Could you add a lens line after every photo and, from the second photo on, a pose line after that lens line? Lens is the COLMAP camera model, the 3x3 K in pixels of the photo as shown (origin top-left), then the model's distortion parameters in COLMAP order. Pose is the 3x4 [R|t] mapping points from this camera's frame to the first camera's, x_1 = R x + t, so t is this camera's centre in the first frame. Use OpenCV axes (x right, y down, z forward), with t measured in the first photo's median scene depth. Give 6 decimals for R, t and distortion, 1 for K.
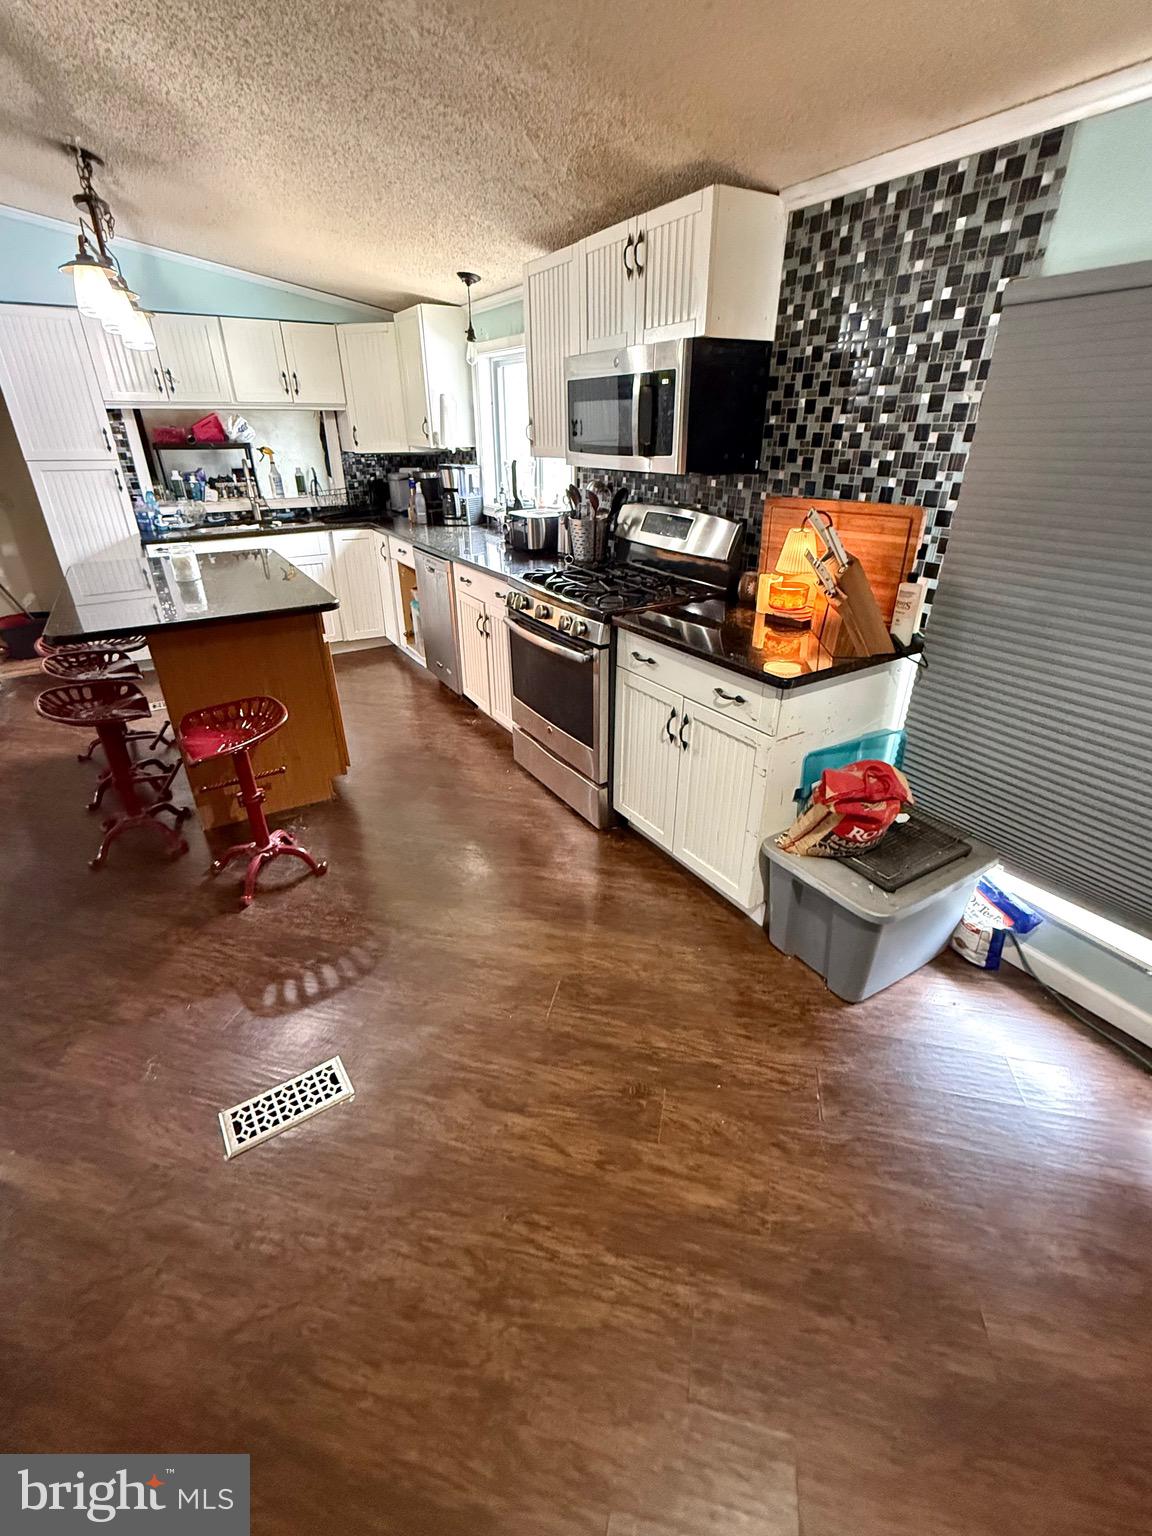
lens RADIAL K [[665.8, 0, 576.0], [0, 665.8, 768.0], [0, 0, 1]] dist [-0.000536, -0.000465]
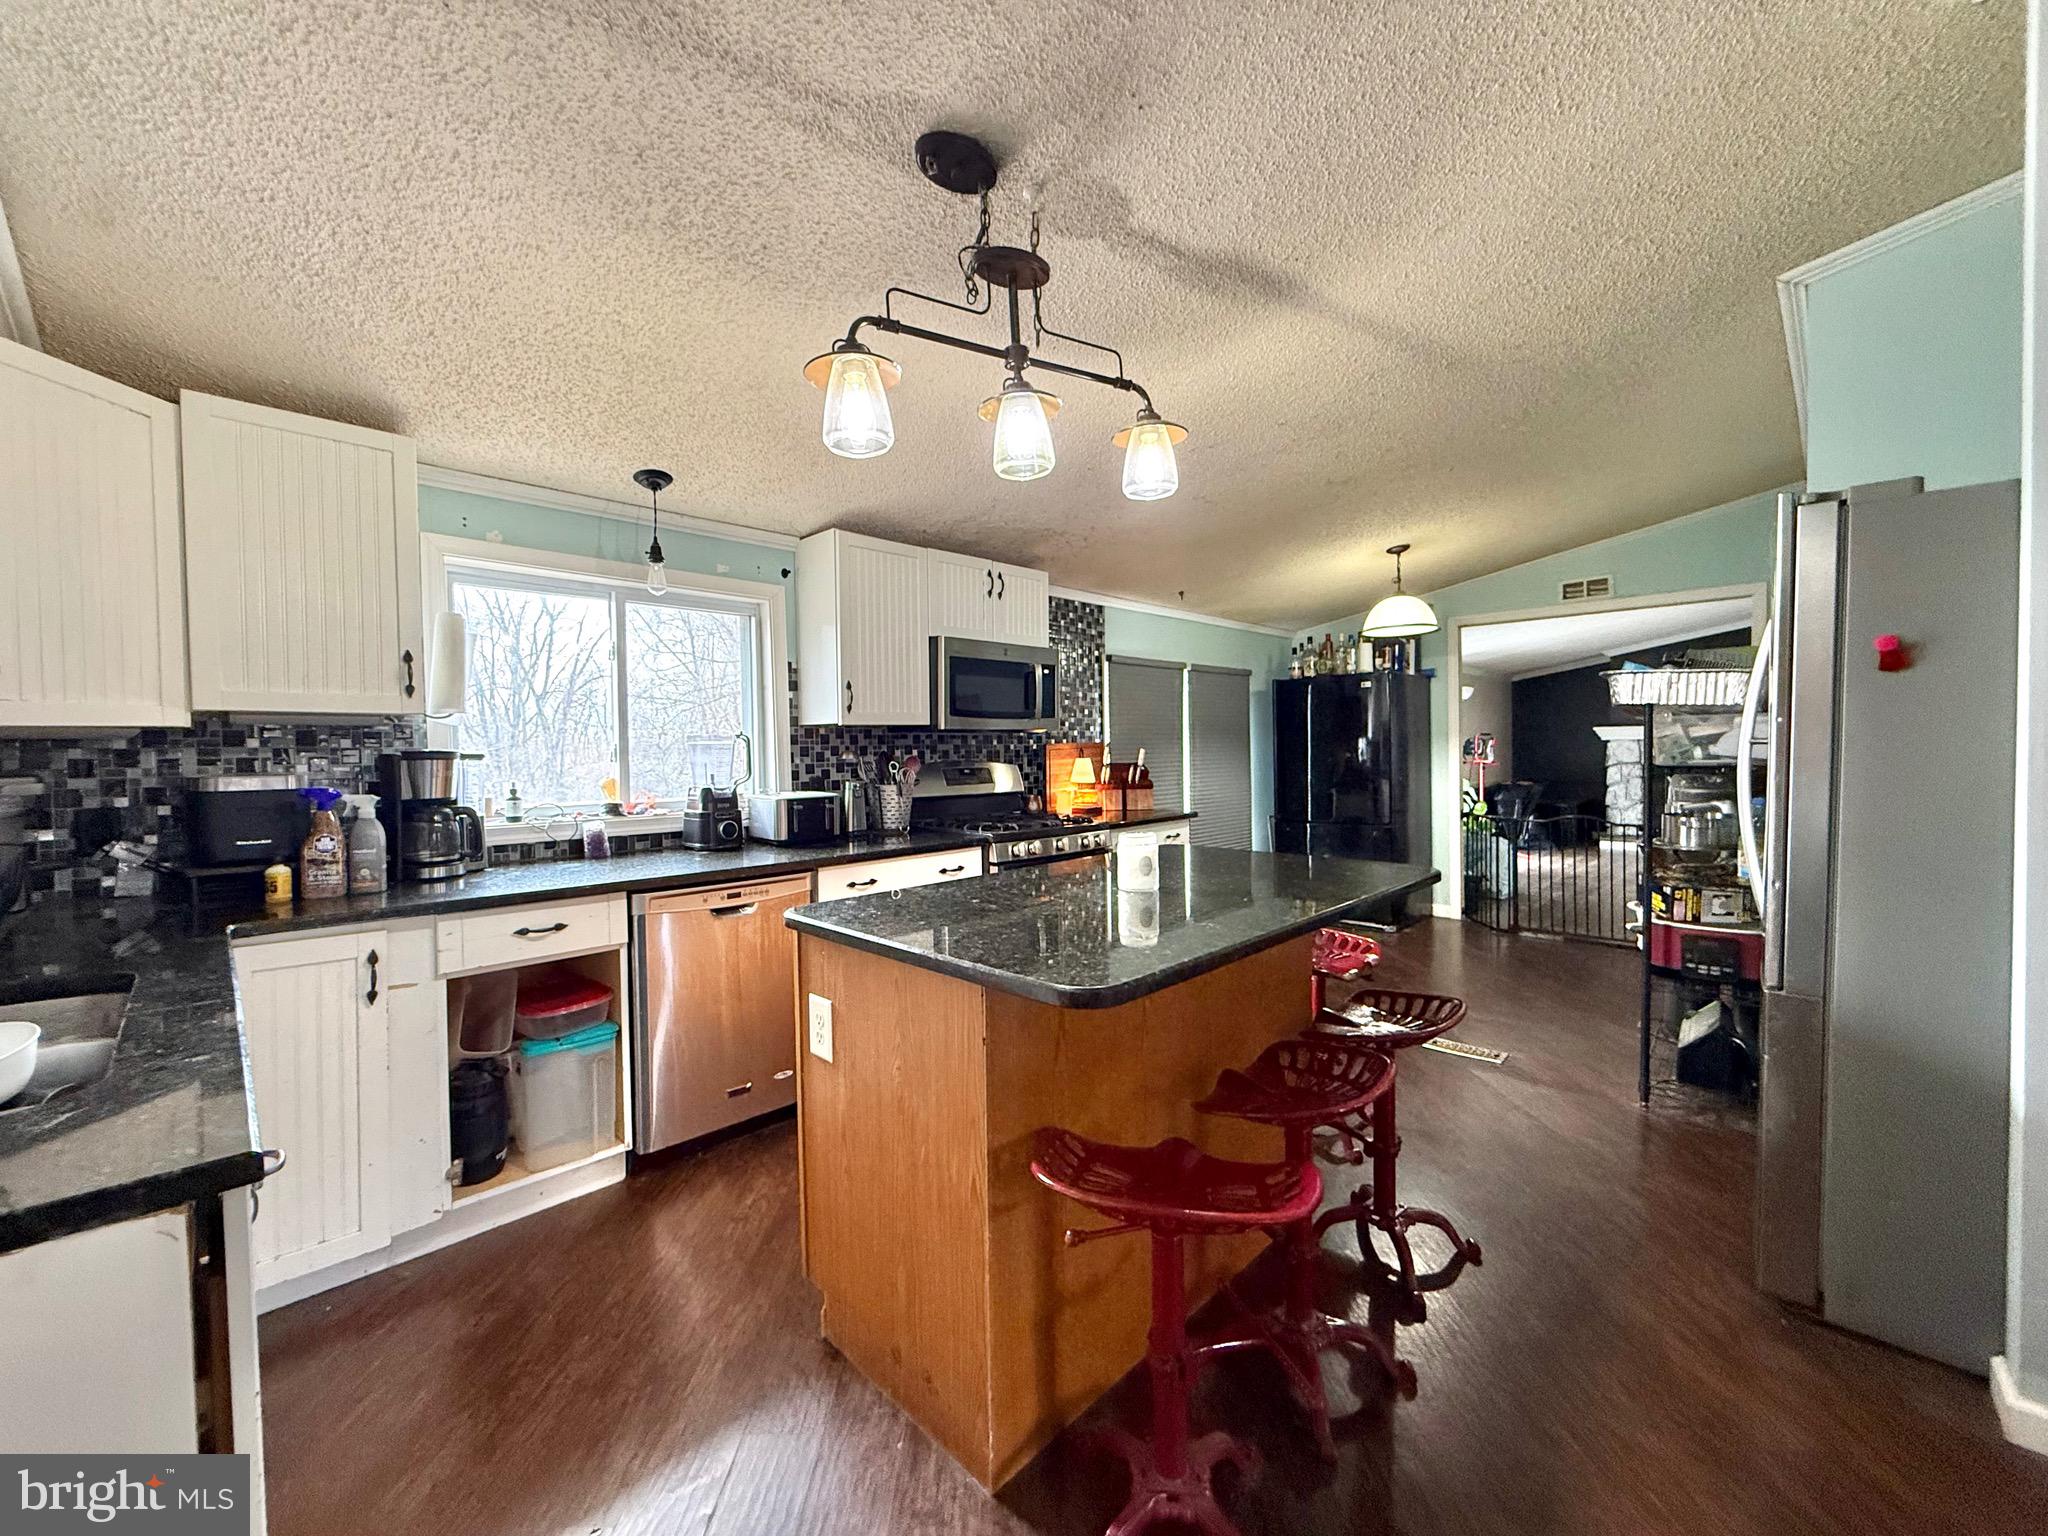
lens RADIAL K [[817.9, 0, 1015.4], [0, 817.9, 768.3], [0, 0, 1]] dist [-0.000533, -0.000215]
pose [[-0.234829, -0.022490, 0.971776, -1.596939], [0.453523, 0.881712, 0.129999, -0.665100], [-0.859751, 0.471251, -0.196852, 1.524929]]
